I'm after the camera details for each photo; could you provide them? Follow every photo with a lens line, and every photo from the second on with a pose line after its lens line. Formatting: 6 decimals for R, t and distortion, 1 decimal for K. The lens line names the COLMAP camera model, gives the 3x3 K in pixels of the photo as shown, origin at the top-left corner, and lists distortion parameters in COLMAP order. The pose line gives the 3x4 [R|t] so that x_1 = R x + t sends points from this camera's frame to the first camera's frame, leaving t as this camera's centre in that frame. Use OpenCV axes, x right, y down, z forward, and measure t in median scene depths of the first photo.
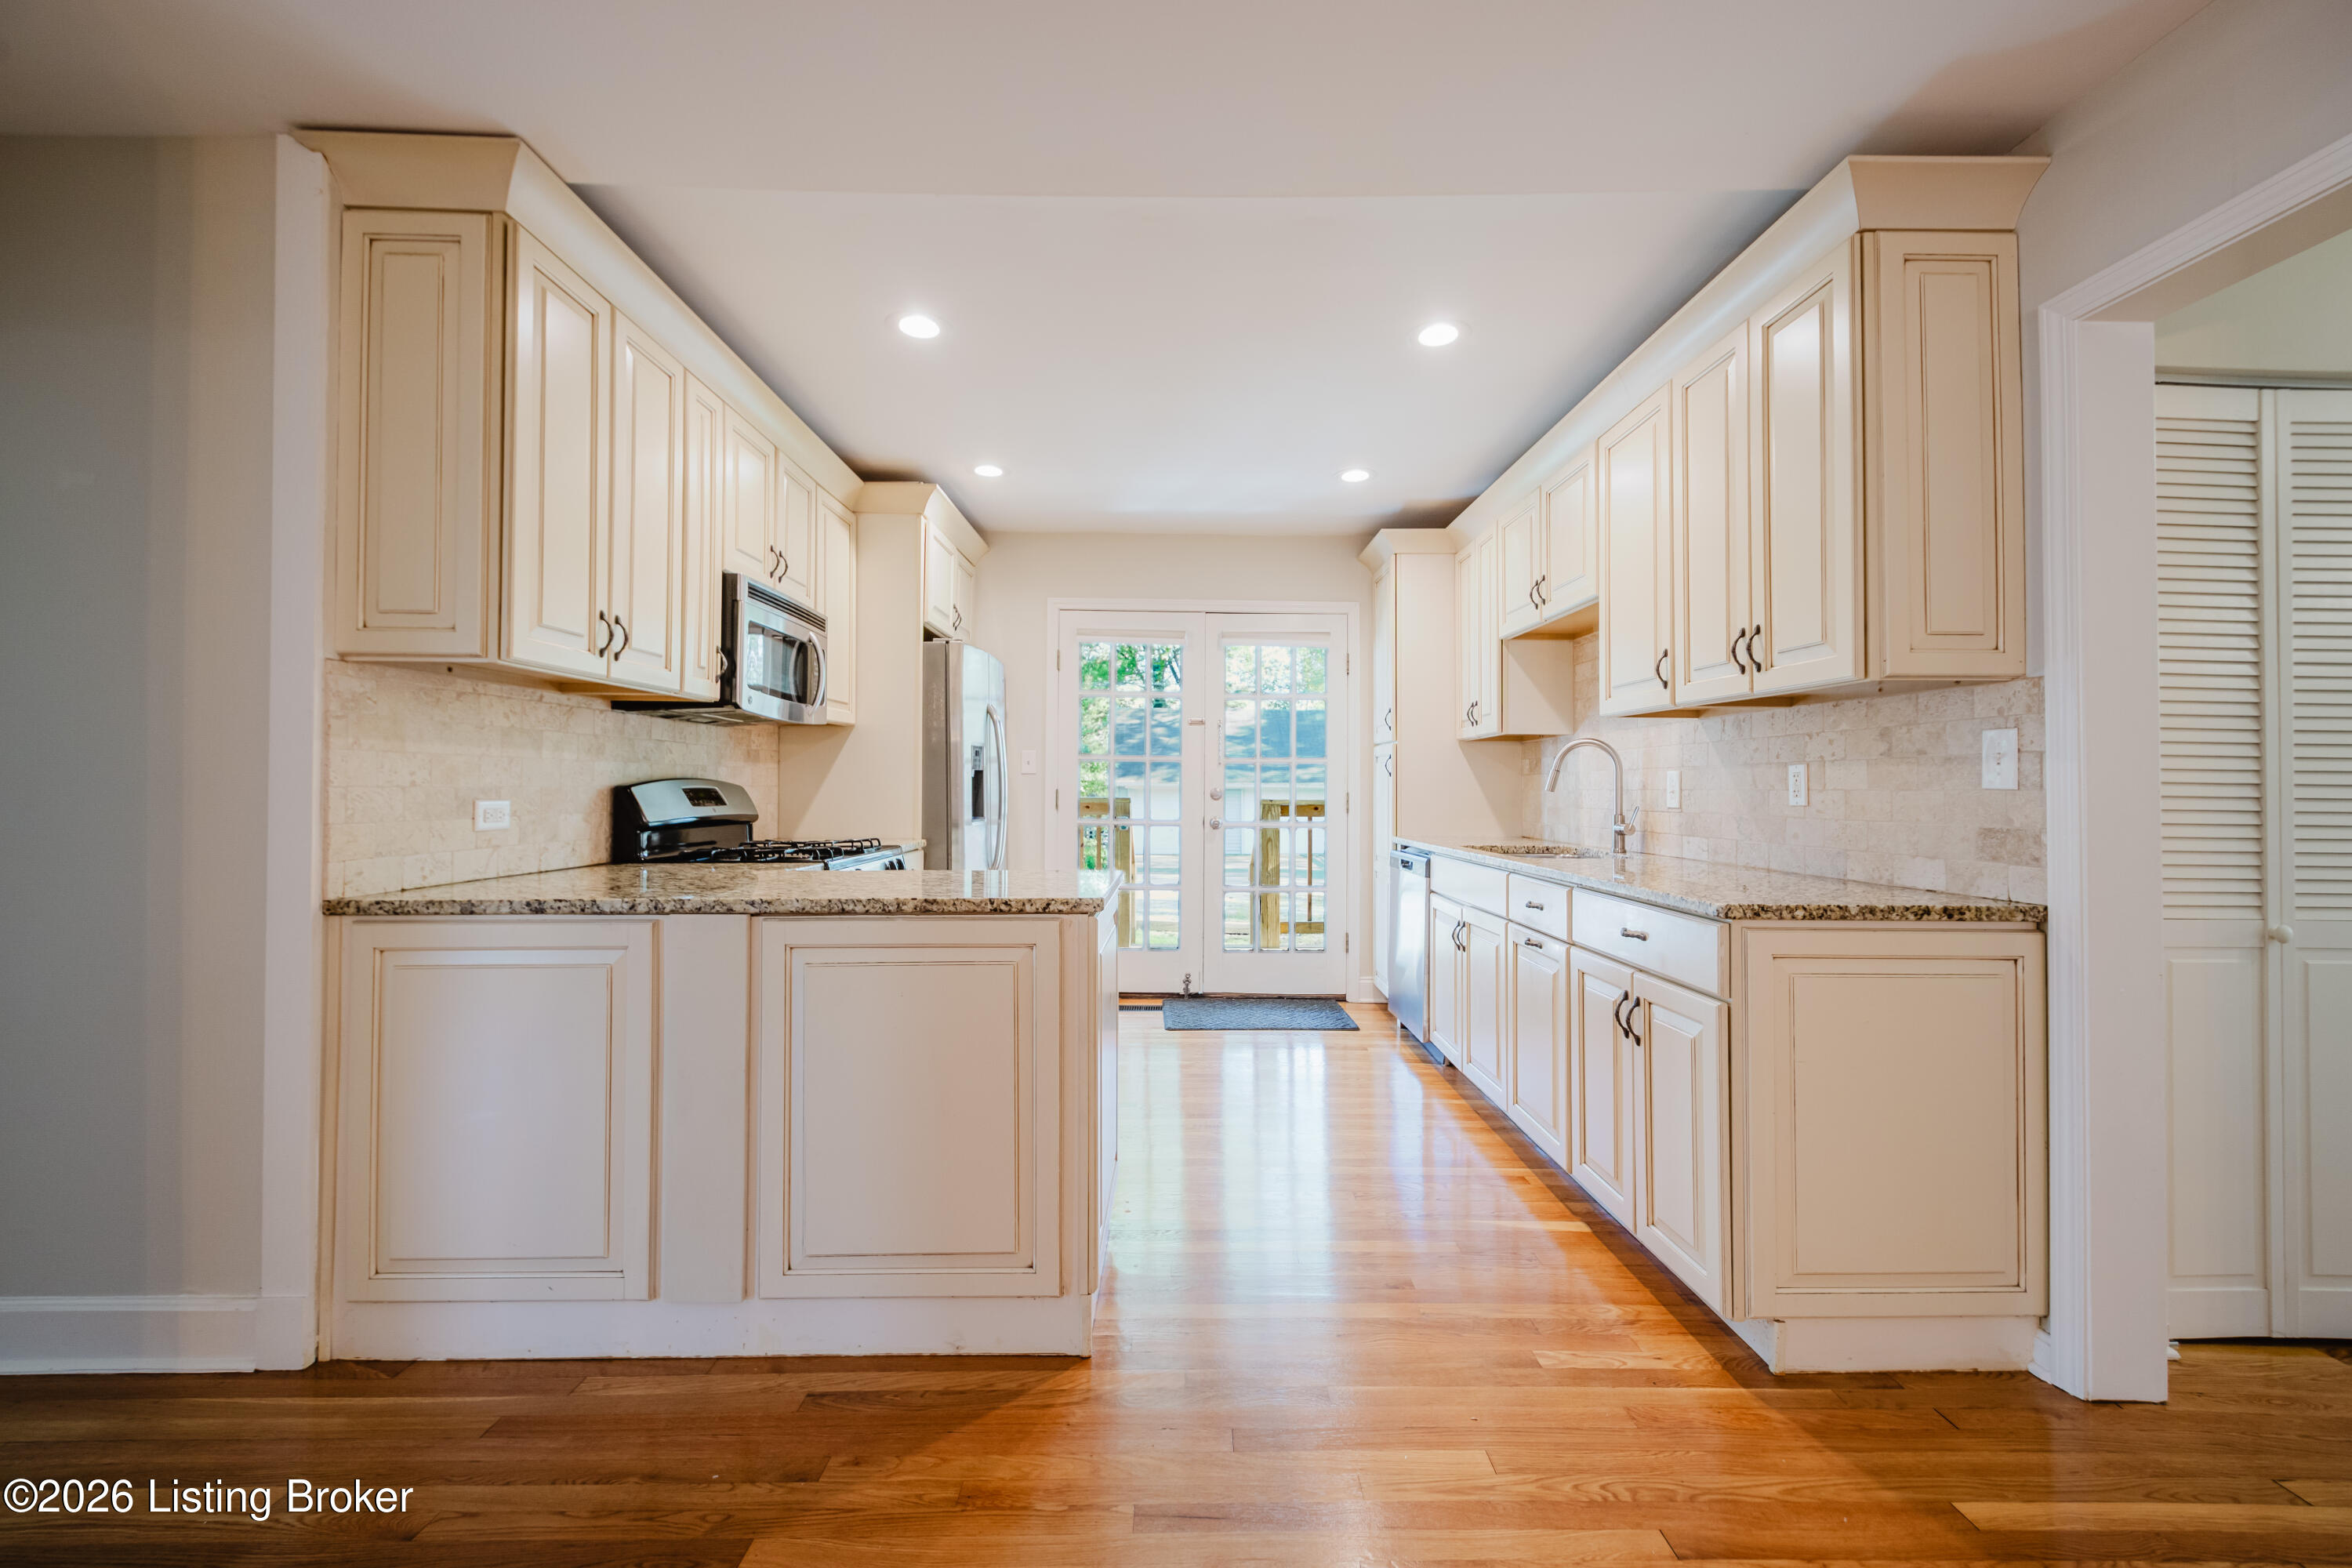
lens RADIAL K [[927.8, 0, 1176.0], [0, 927.8, 784.0], [0, 0, 1]] dist [0.003259, 0.000012]
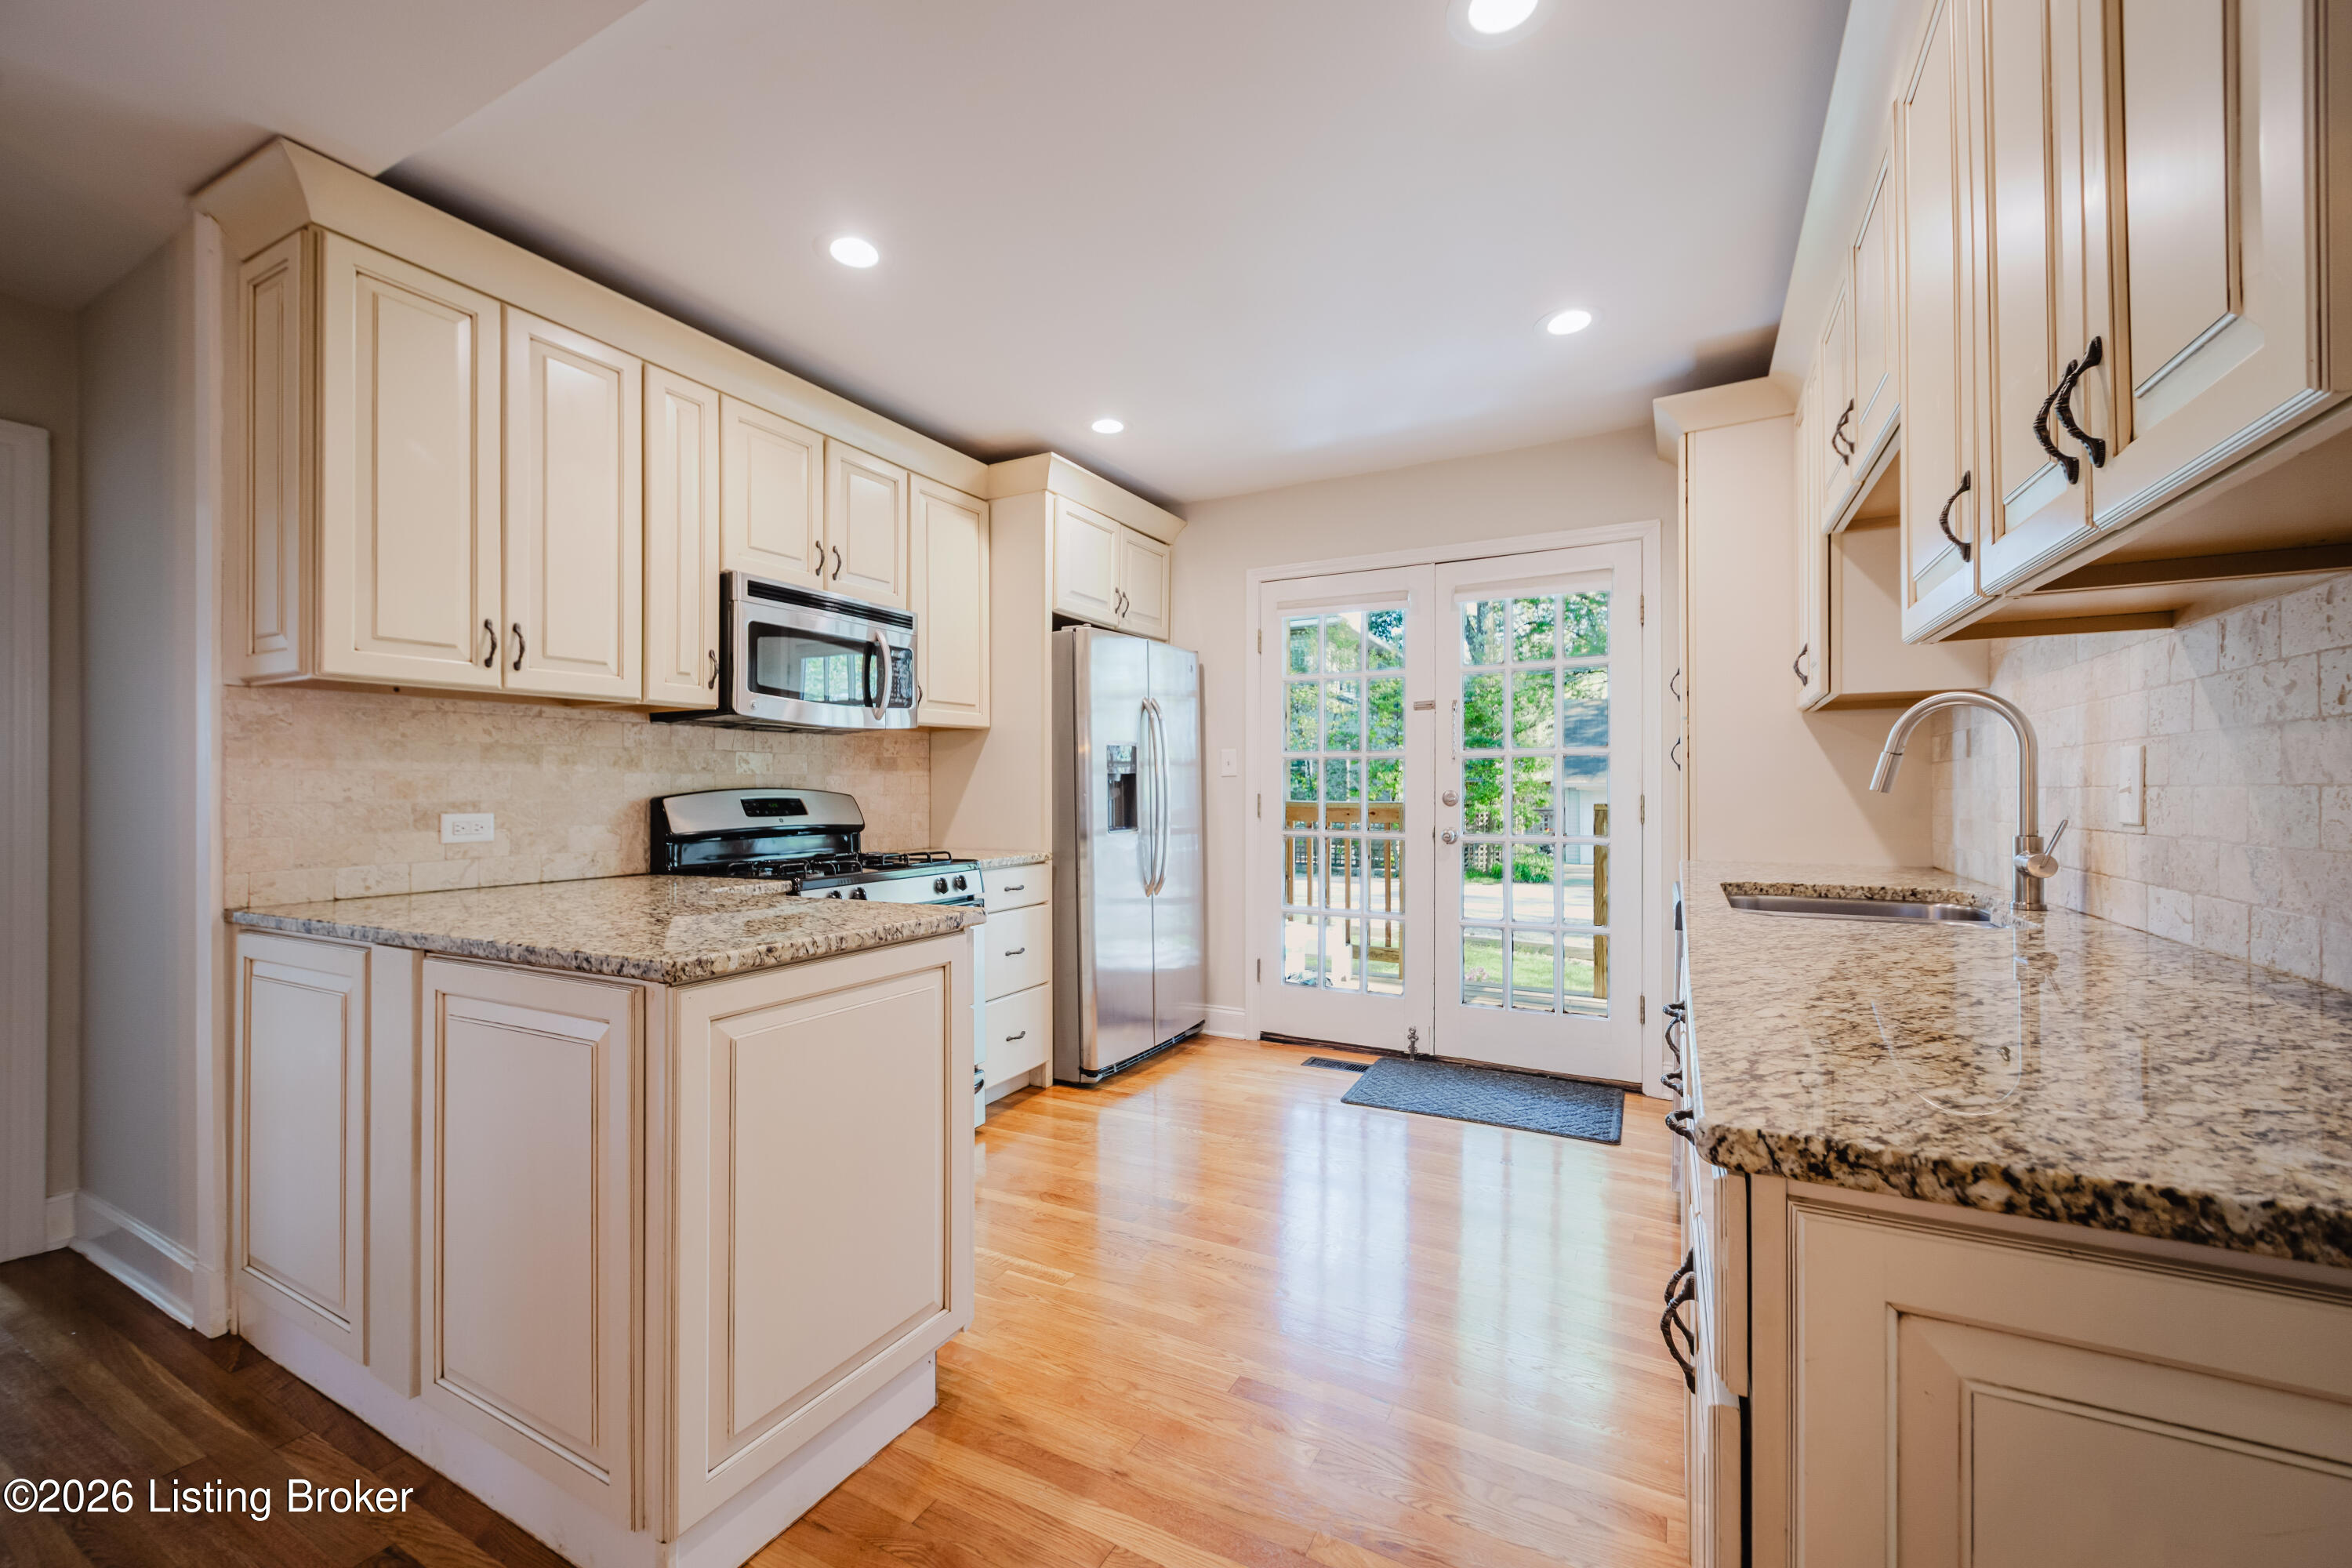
lens RADIAL K [[928.8, 0, 1171.2], [0, 928.8, 790.5], [0, 0, 1]] dist [0.005483, -0.000350]
pose [[0.874011, -0.011467, -0.485770, 0.344944], [0.013806, 0.999904, 0.001235, 0.000944], [0.485709, -0.007786, 0.874086, 0.351664]]
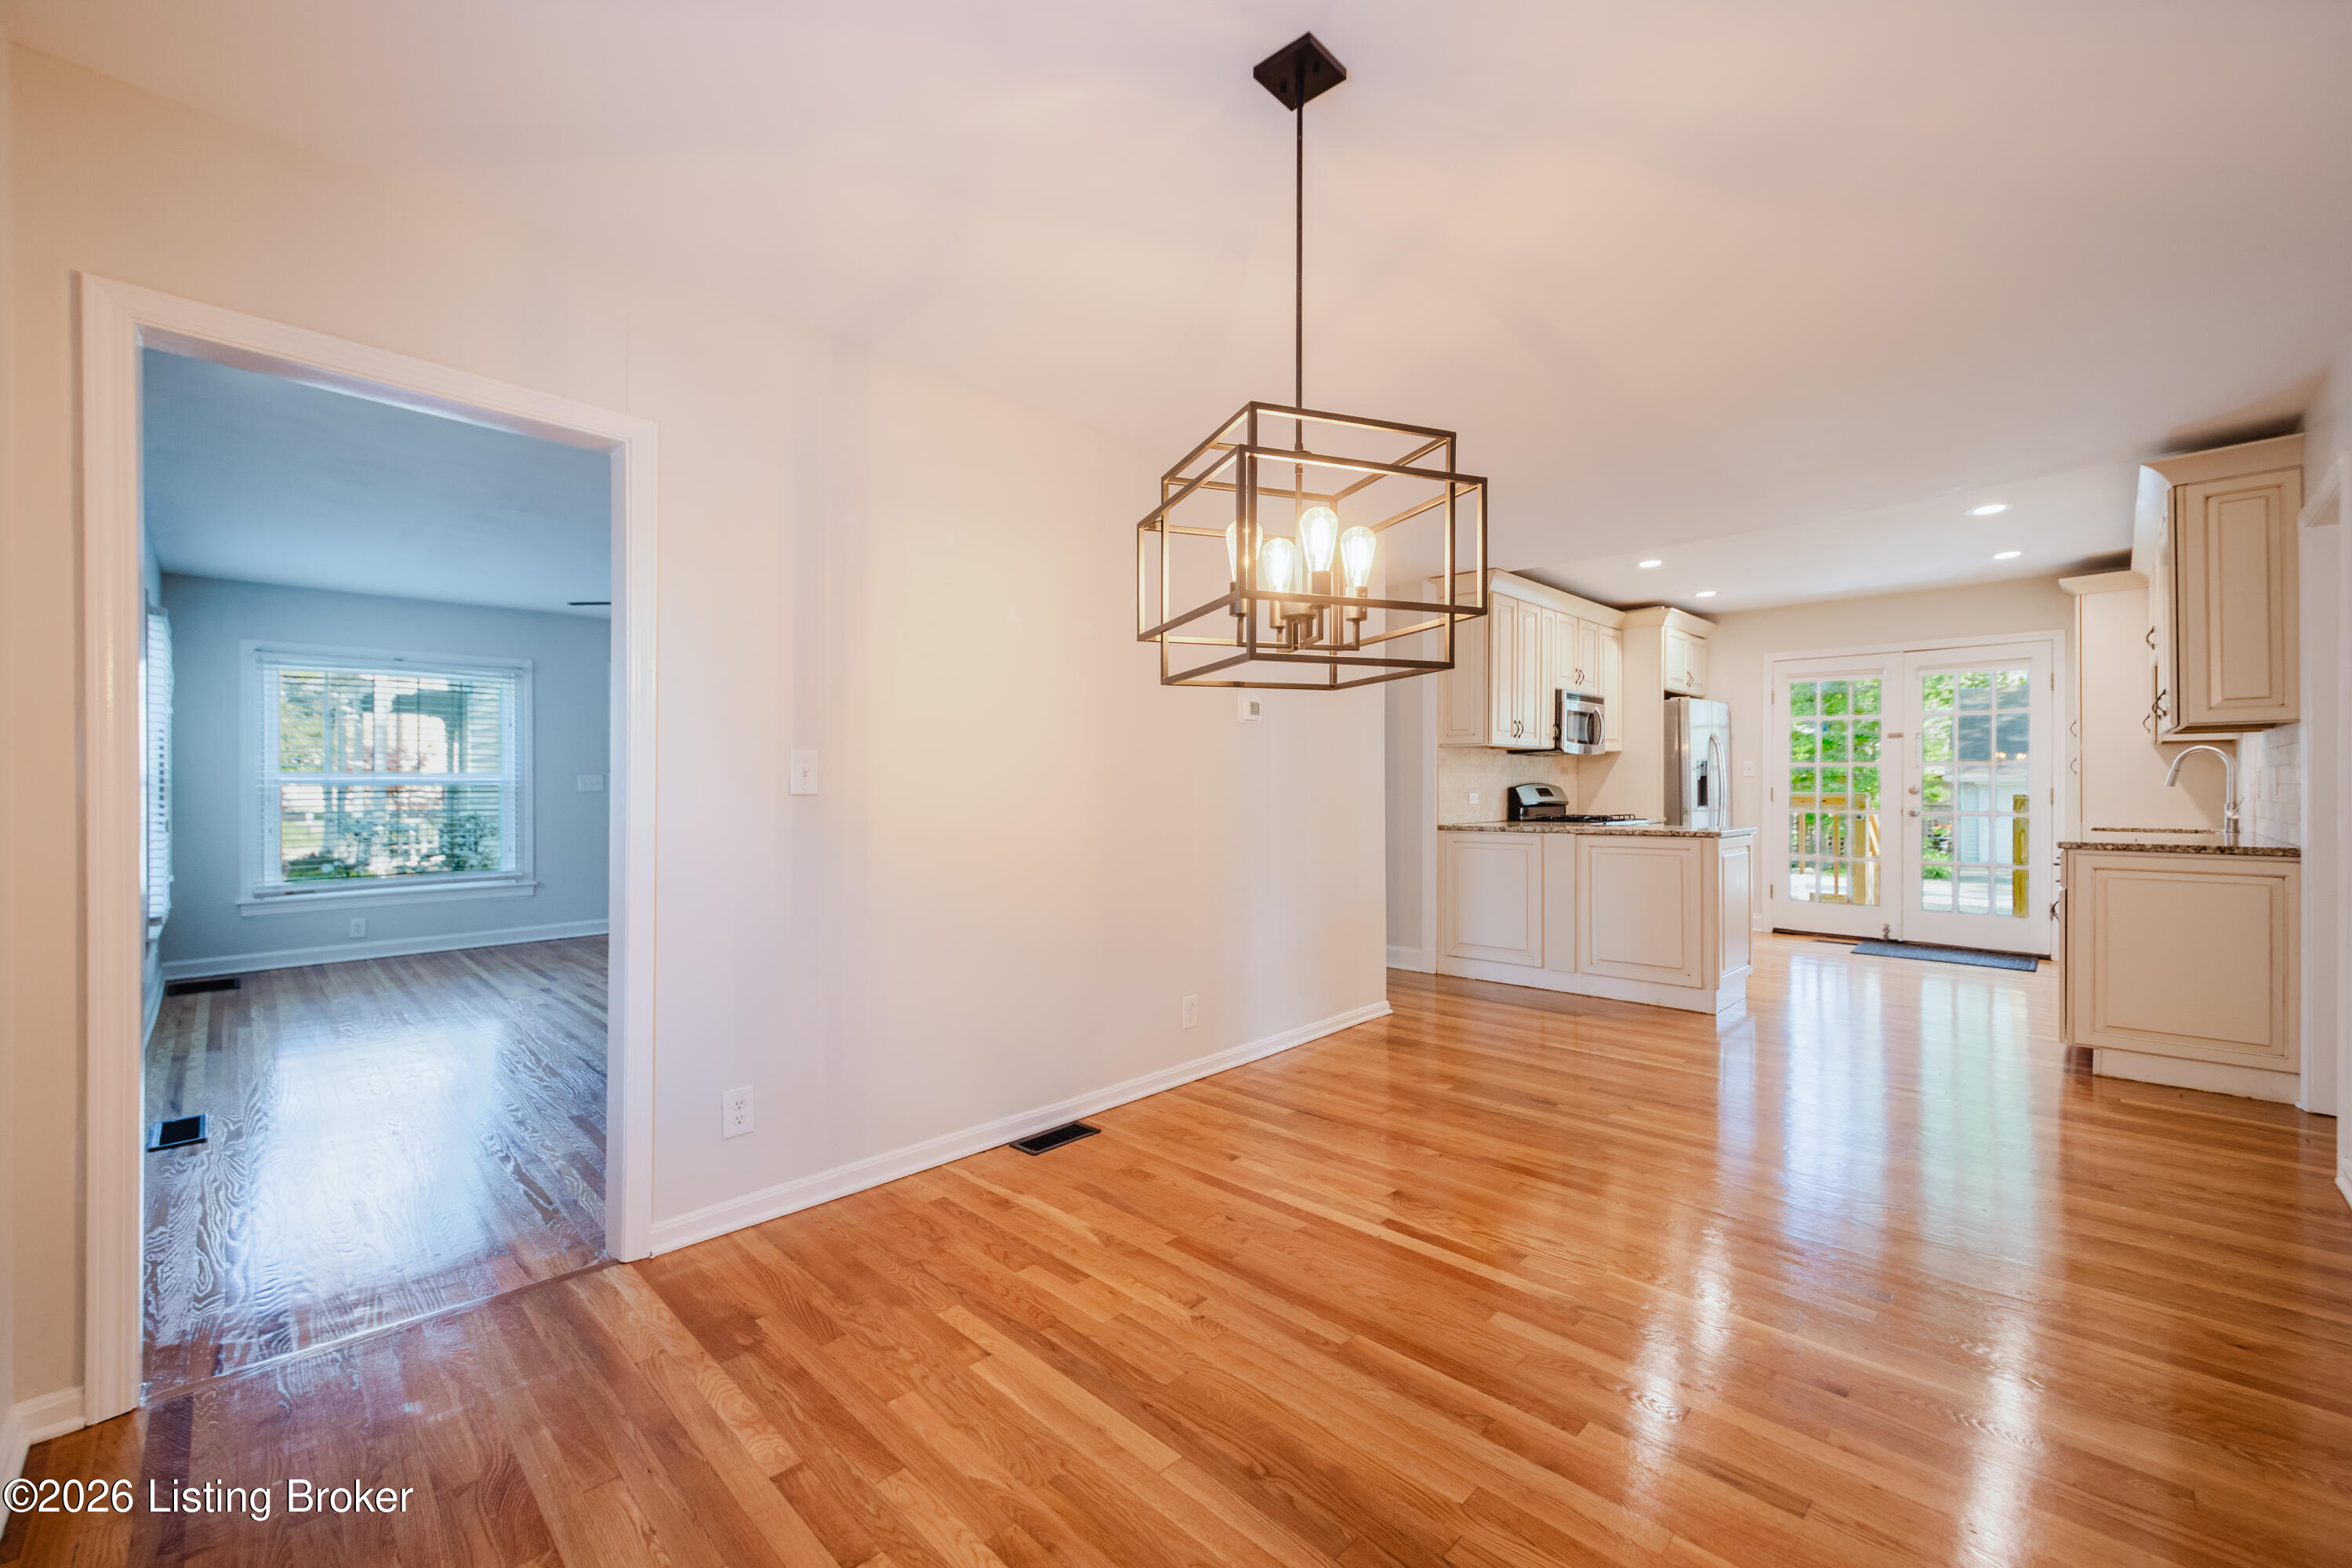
lens RADIAL K [[928.8, 0, 1171.2], [0, 928.8, 790.5], [0, 0, 1]] dist [0.005483, -0.000350]
pose [[0.696220, -0.004638, -0.717813, 0.415637], [0.010525, 0.999938, 0.003748, -0.006656], [0.717751, -0.010164, 0.696226, -1.077506]]
